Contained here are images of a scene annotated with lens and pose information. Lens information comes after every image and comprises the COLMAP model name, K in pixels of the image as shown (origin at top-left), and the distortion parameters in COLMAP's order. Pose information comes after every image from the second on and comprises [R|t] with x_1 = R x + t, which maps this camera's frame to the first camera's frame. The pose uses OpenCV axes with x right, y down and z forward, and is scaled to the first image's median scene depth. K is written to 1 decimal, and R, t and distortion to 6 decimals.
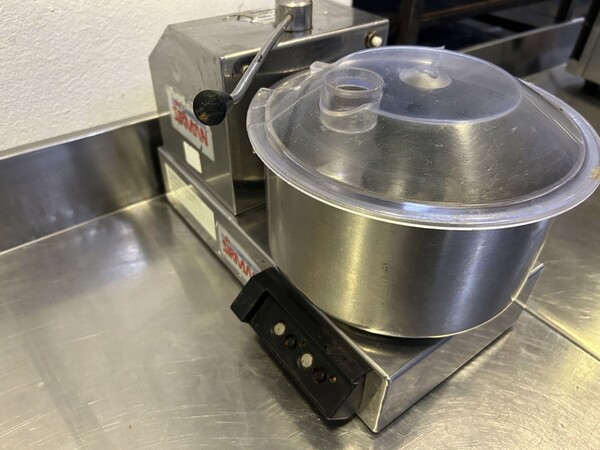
lens RADIAL K [[461.5, 0, 300.0], [0, 461.5, 225.0], [0, 0, 1]] dist [-0.002912, -0.000742]
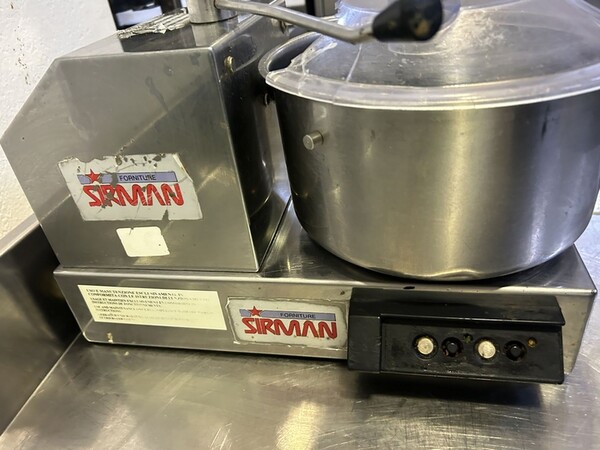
lens RADIAL K [[461.5, 0, 300.0], [0, 461.5, 225.0], [0, 0, 1]] dist [-0.002912, -0.000742]
pose [[0.730232, -0.462898, 0.502479, -0.402985], [0.531829, 0.846821, 0.007230, -0.050589], [-0.428857, 0.261954, 0.864559, 0.305957]]
